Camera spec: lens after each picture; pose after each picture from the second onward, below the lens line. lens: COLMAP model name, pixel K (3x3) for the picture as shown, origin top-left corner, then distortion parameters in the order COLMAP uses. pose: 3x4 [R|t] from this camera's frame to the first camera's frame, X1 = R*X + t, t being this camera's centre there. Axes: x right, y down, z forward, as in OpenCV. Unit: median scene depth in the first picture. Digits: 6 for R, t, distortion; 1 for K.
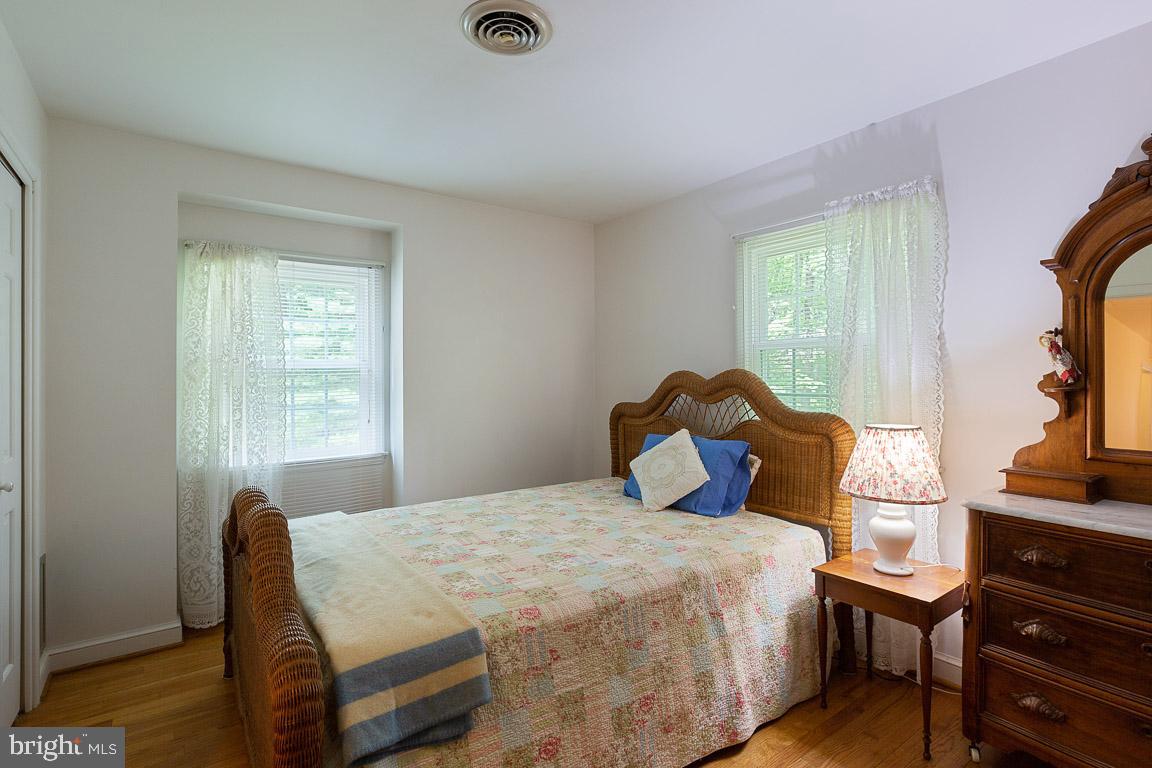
lens RADIAL K [[549.2, 0, 576.0], [0, 549.2, 384.0], [0, 0, 1]] dist [0.002513, 0.000218]
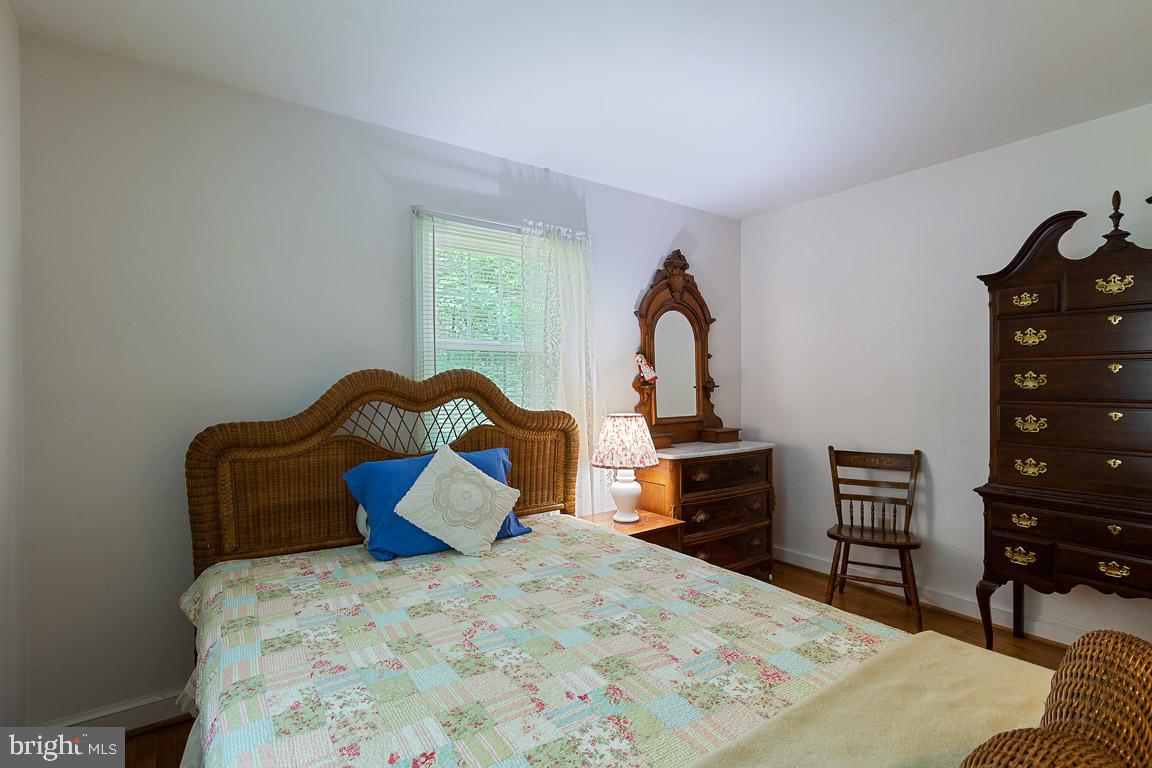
lens RADIAL K [[549.2, 0, 576.0], [0, 549.2, 384.0], [0, 0, 1]] dist [0.002513, 0.000218]
pose [[0.006180, 0.005362, 0.999967, -0.733450], [0.018070, 0.999822, -0.005473, 0.006392], [-0.999818, 0.018103, 0.006082, 1.034643]]
